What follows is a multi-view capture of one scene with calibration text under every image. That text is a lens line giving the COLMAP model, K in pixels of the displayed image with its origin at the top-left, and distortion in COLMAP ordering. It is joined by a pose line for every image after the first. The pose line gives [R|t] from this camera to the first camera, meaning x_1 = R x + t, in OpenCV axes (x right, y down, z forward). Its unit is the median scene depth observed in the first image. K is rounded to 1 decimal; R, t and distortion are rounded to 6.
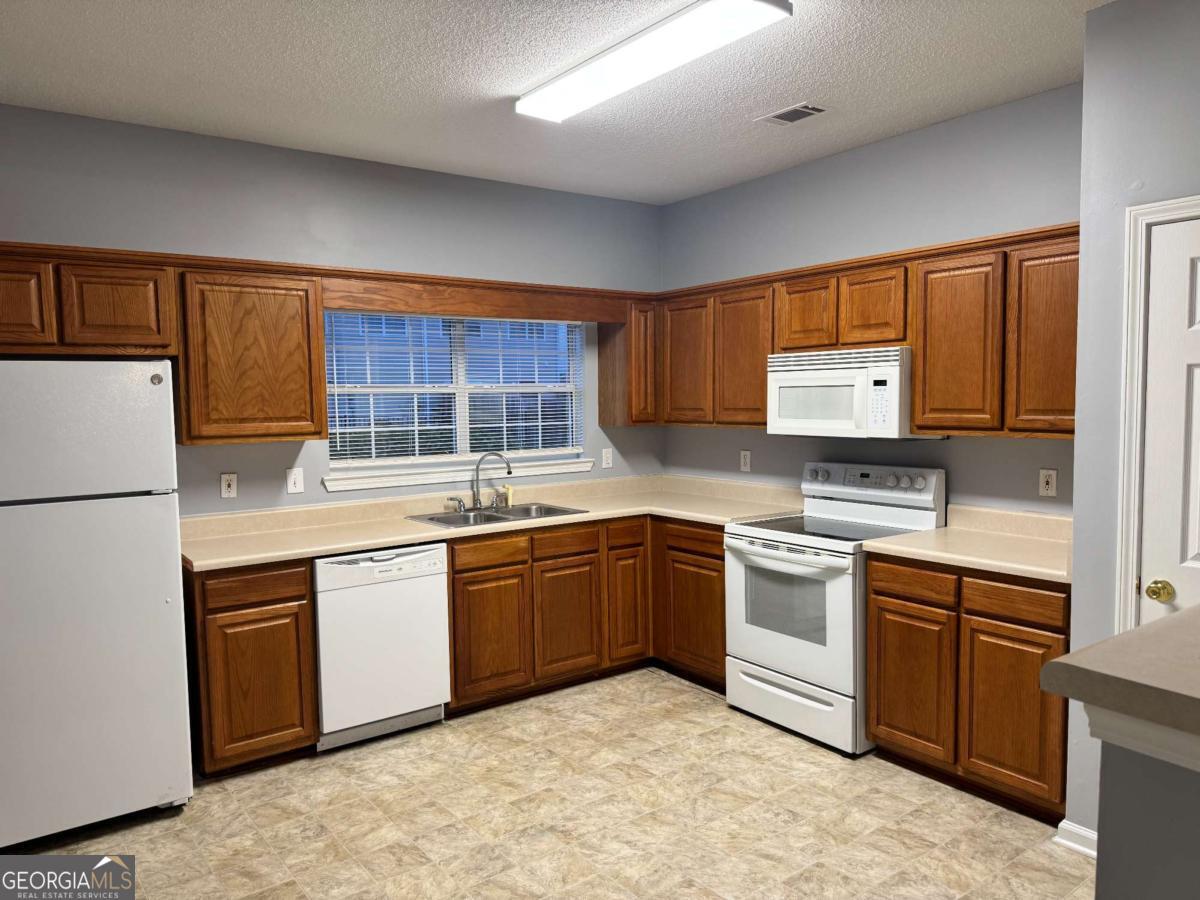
lens RADIAL K [[848.3, 0, 600.0], [0, 848.3, 450.0], [0, 0, 1]] dist [0.195678, -0.282188]
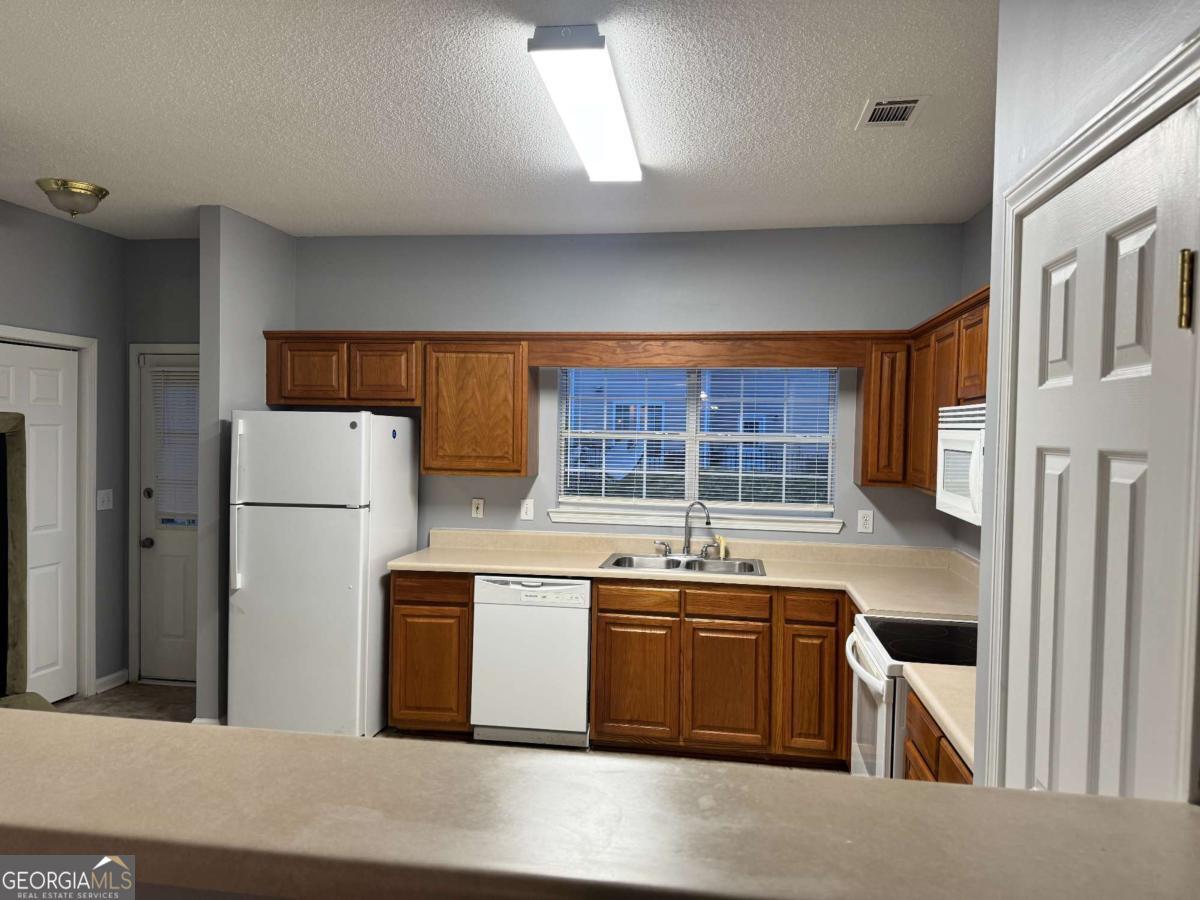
lens RADIAL K [[848.3, 0, 600.0], [0, 848.3, 450.0], [0, 0, 1]] dist [0.195678, -0.282188]
pose [[0.709629, 0.045363, -0.703114, 0.561062], [-0.074604, 0.997153, -0.010962, -0.042869], [0.700615, 0.060234, 0.710992, 0.236742]]
